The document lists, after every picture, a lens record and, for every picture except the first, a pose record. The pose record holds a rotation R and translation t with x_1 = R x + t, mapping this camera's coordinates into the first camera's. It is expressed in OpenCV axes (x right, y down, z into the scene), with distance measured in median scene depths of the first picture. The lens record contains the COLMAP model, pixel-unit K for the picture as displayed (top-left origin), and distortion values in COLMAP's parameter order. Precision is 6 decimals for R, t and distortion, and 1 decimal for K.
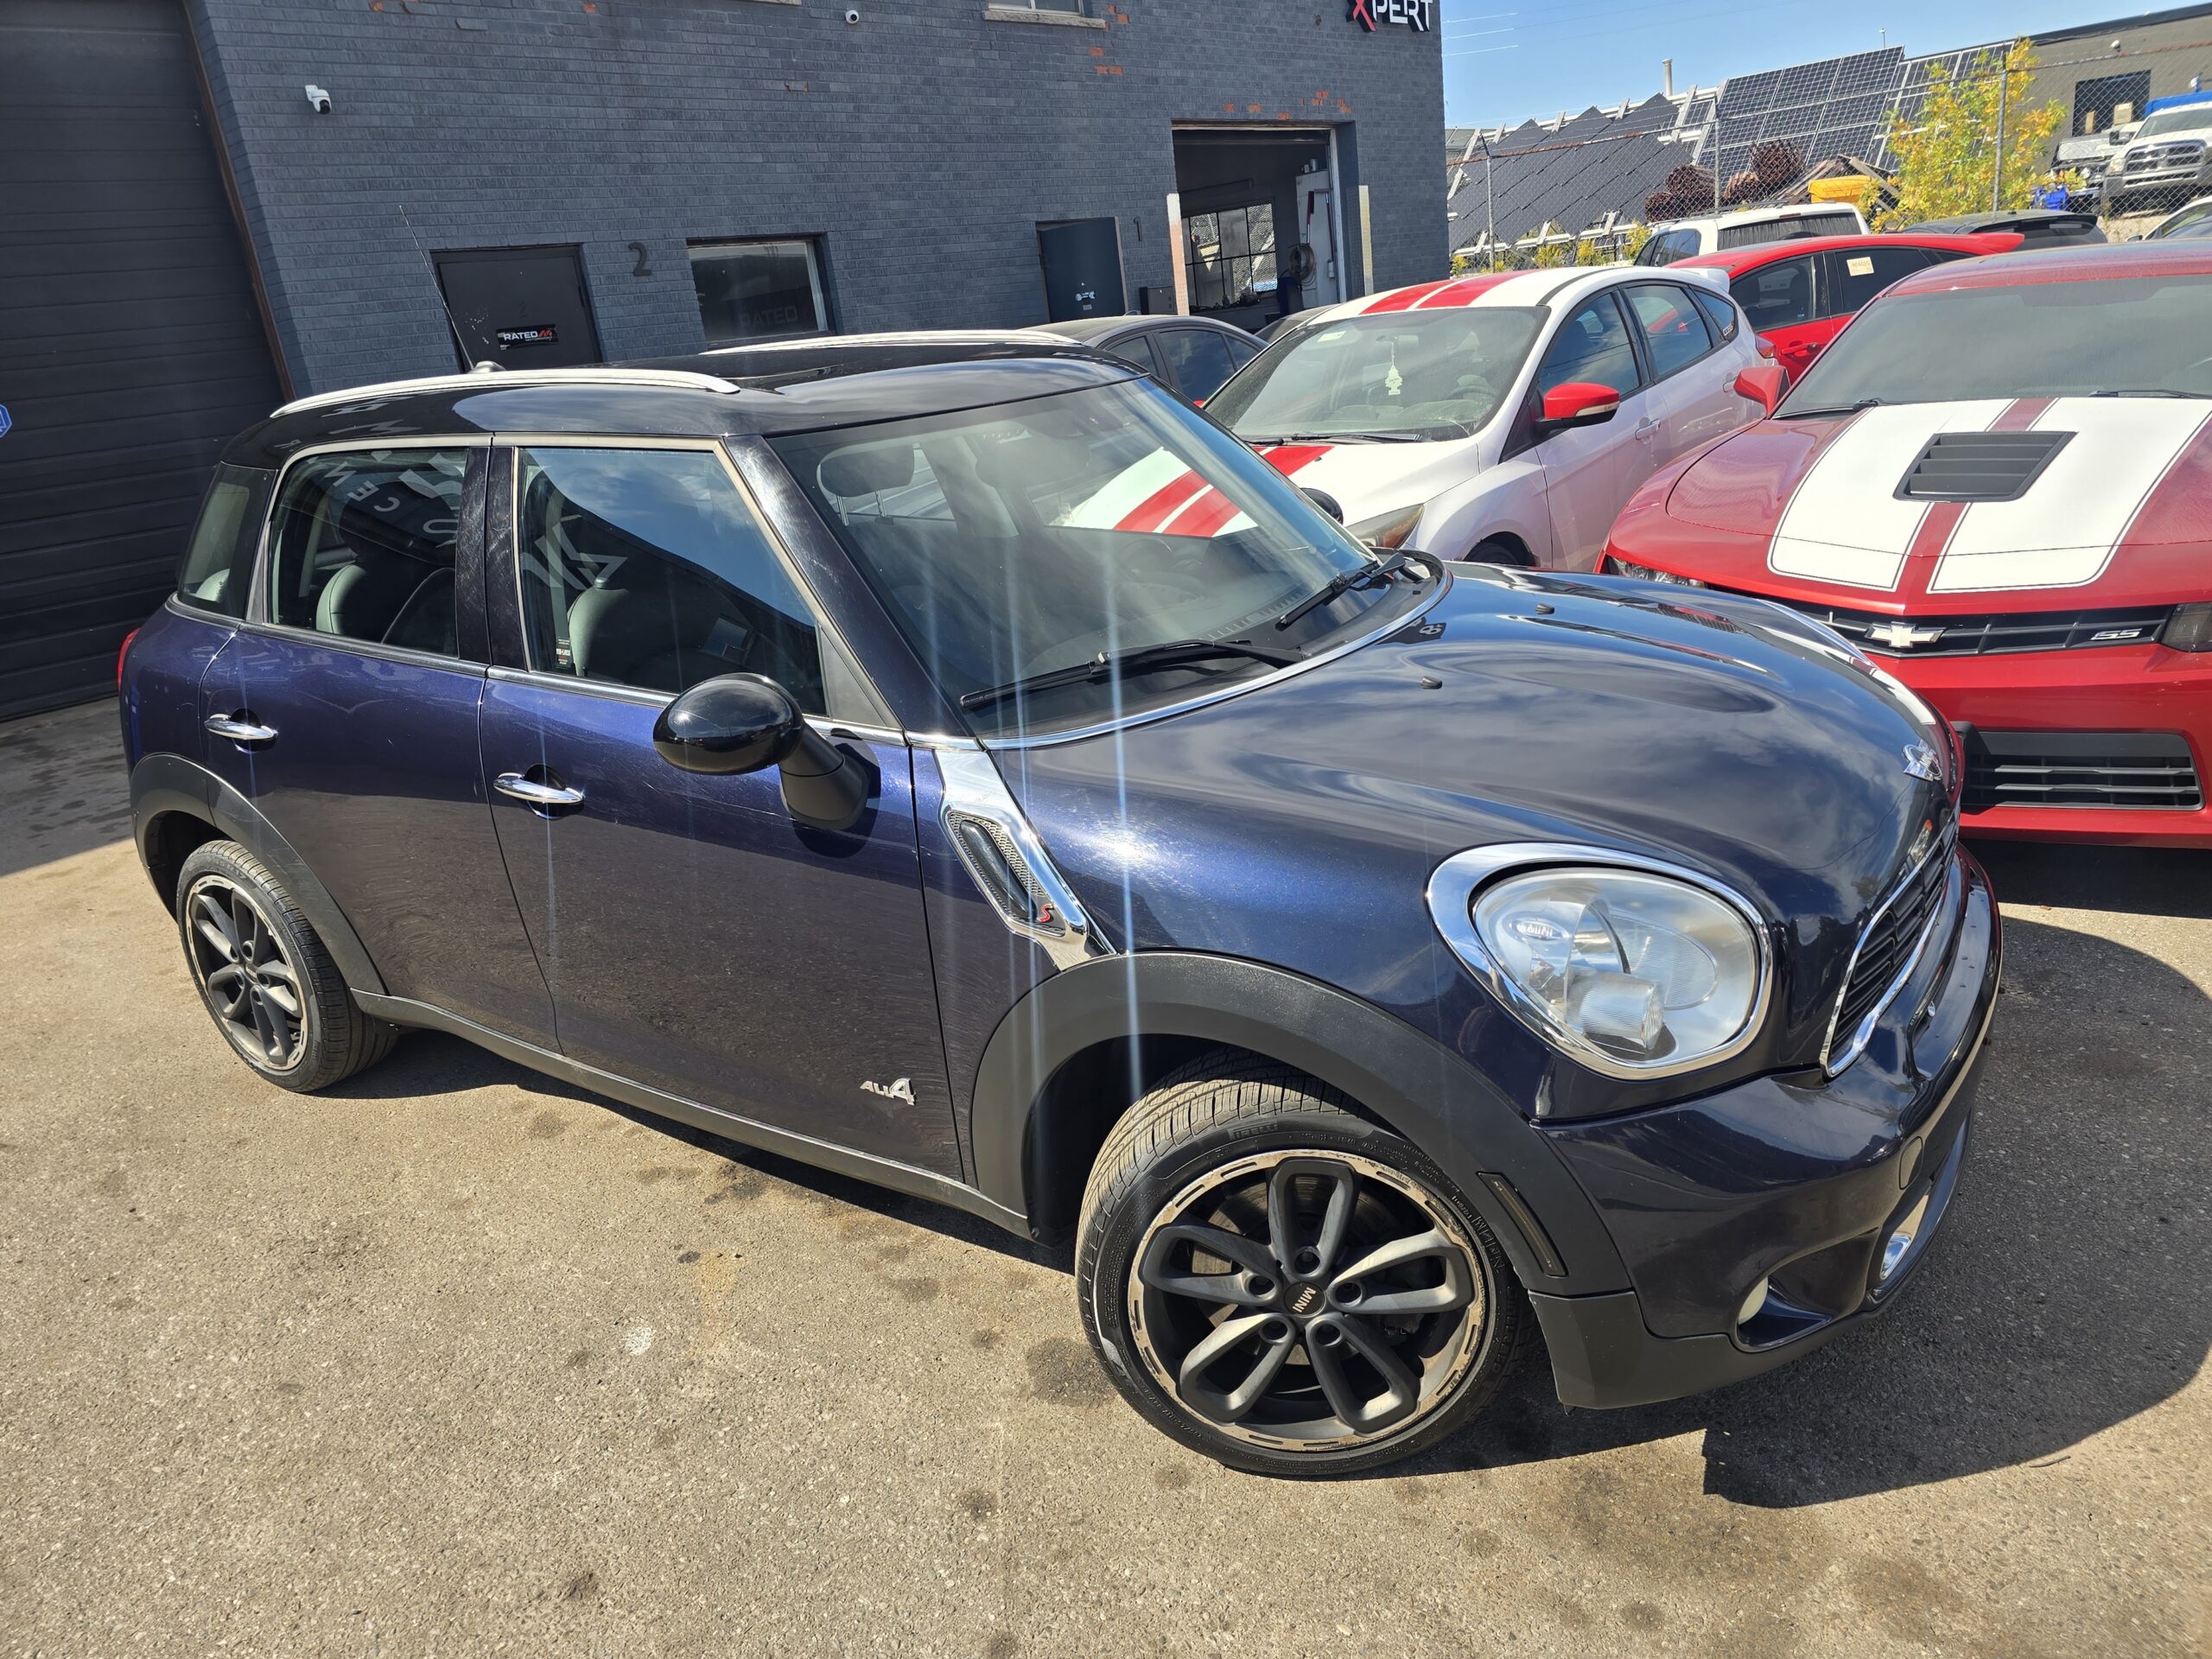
lens RADIAL K [[1454.5, 0, 1115.6], [0, 1454.5, 824.4], [0, 0, 1]] dist [0.039809, -0.029591]
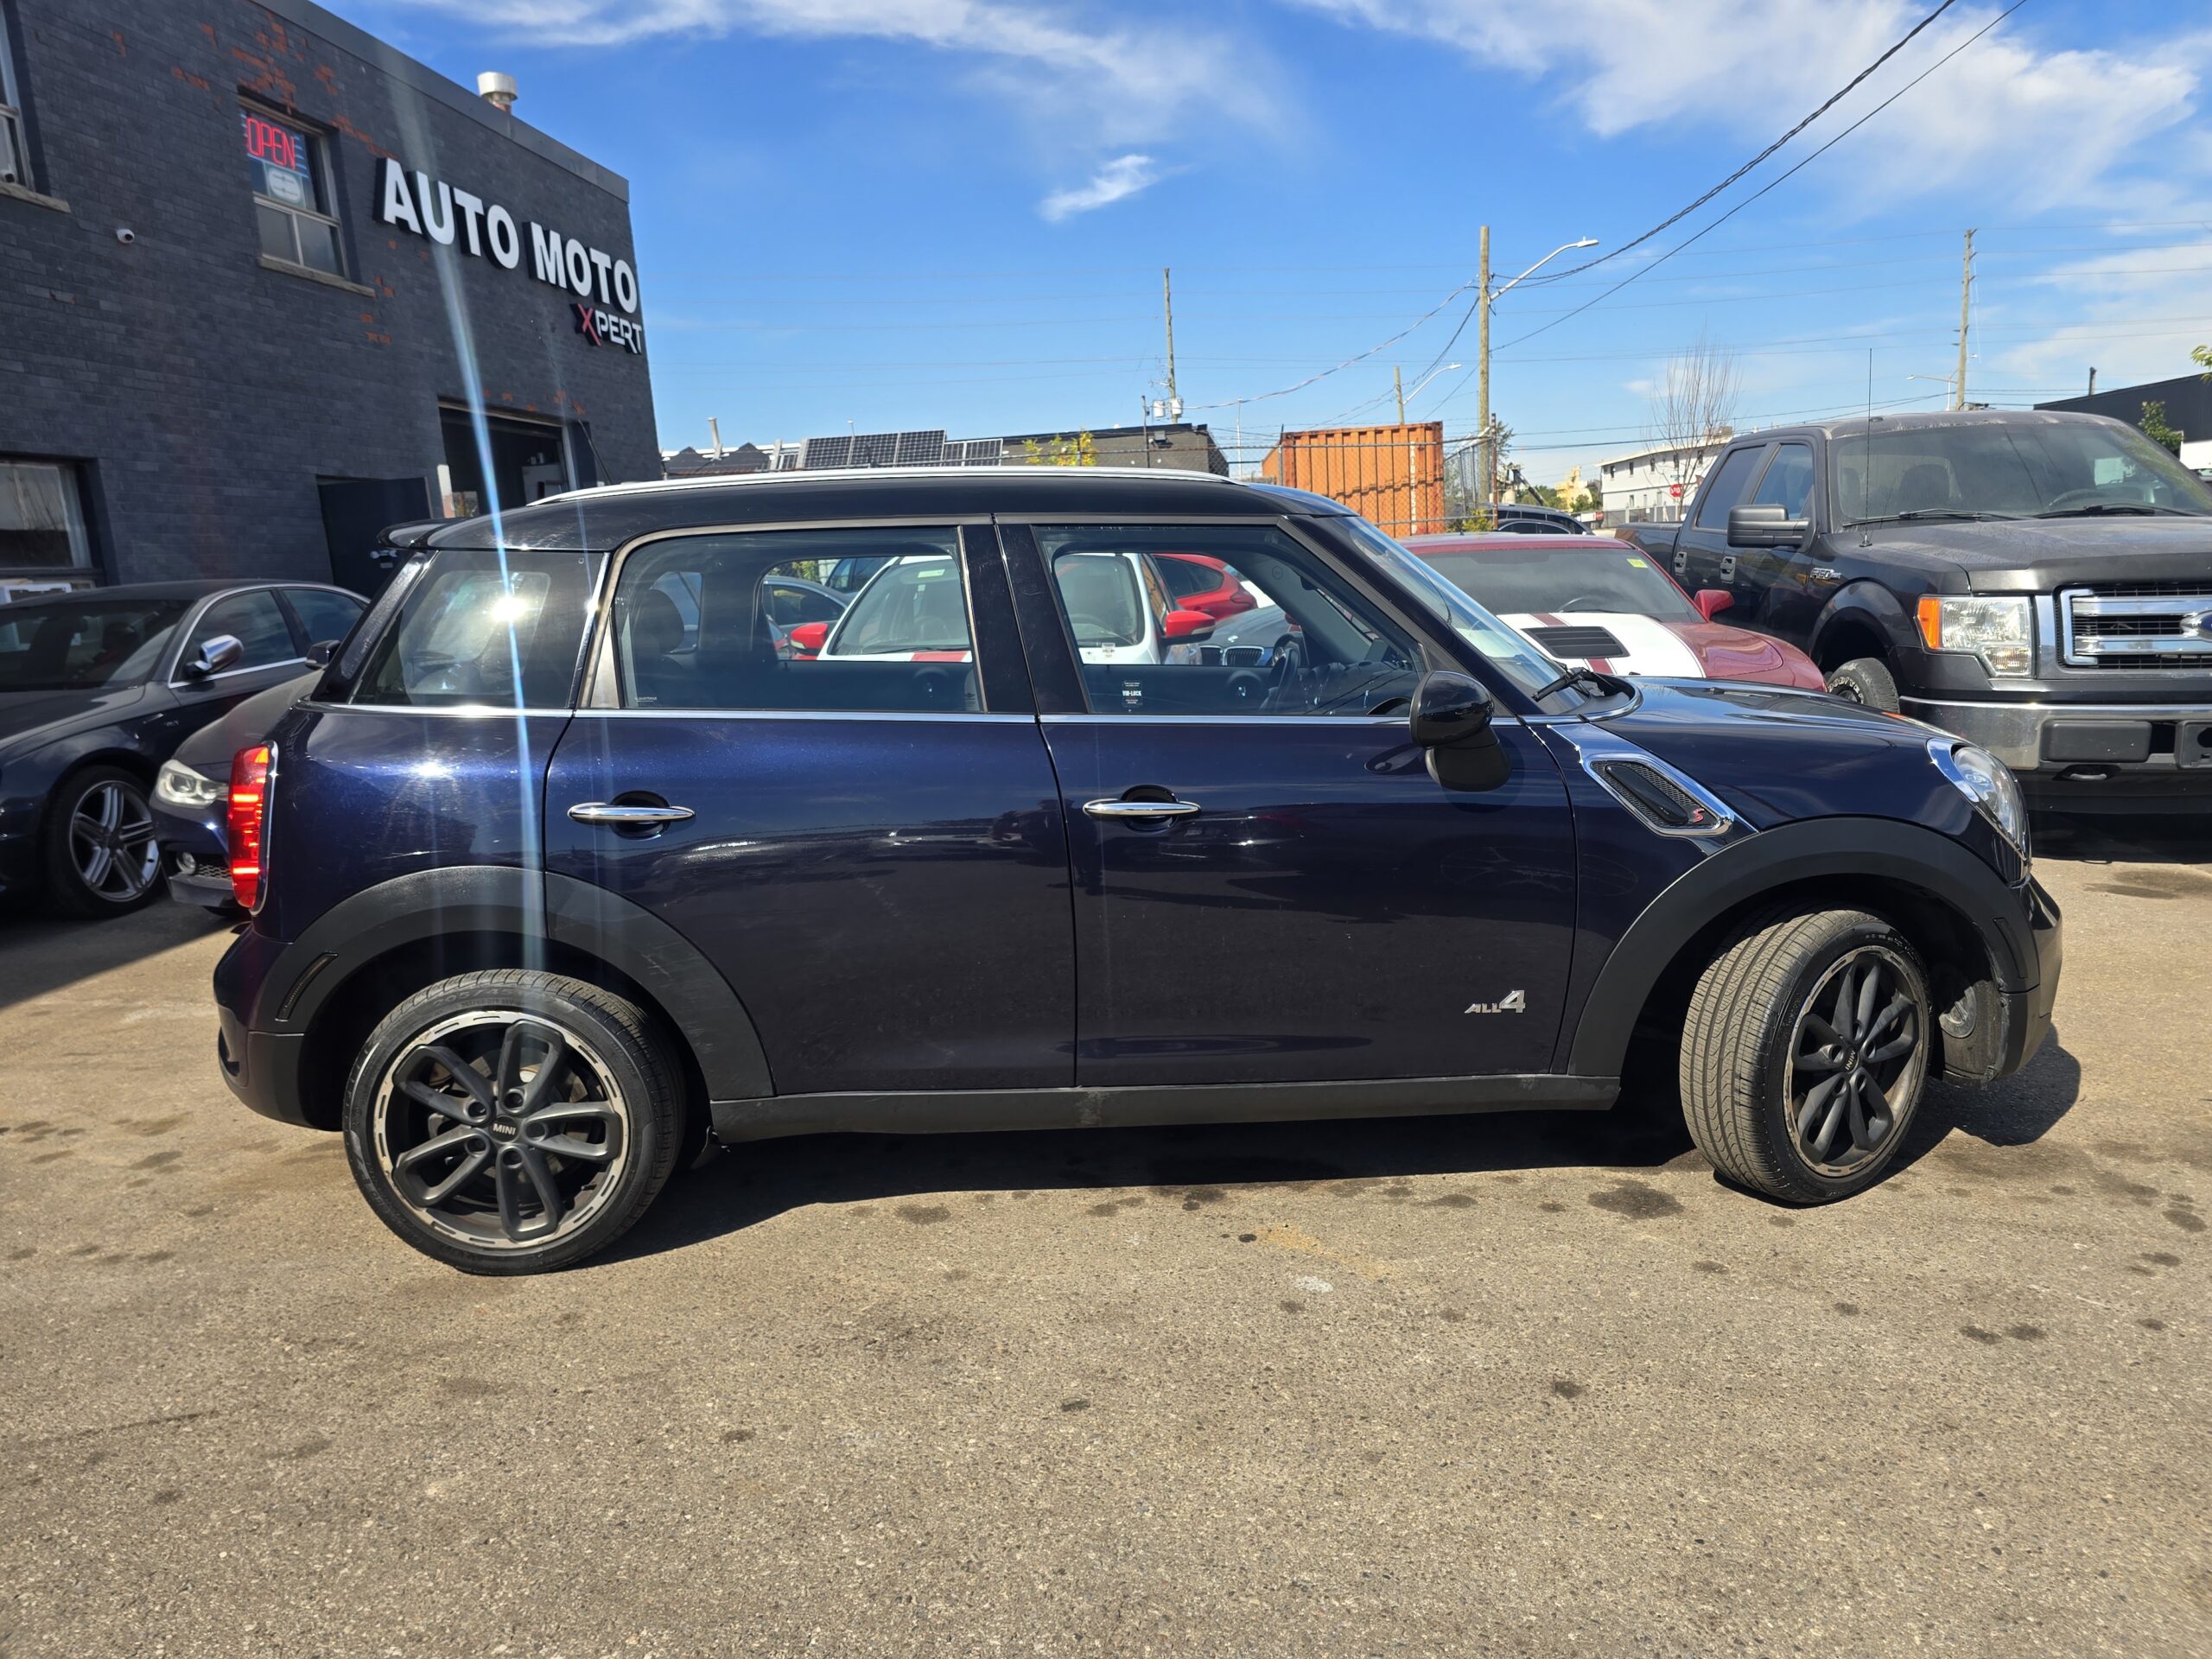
lens RADIAL K [[1454.5, 0, 1103.9], [0, 1454.5, 832.0], [0, 0, 1]] dist [0.039809, -0.029591]
pose [[0.814617, -0.043239, 0.578386, -0.215715], [0.158959, 0.975678, -0.150944, 0.031768], [-0.557792, 0.214901, 0.801677, 0.025543]]
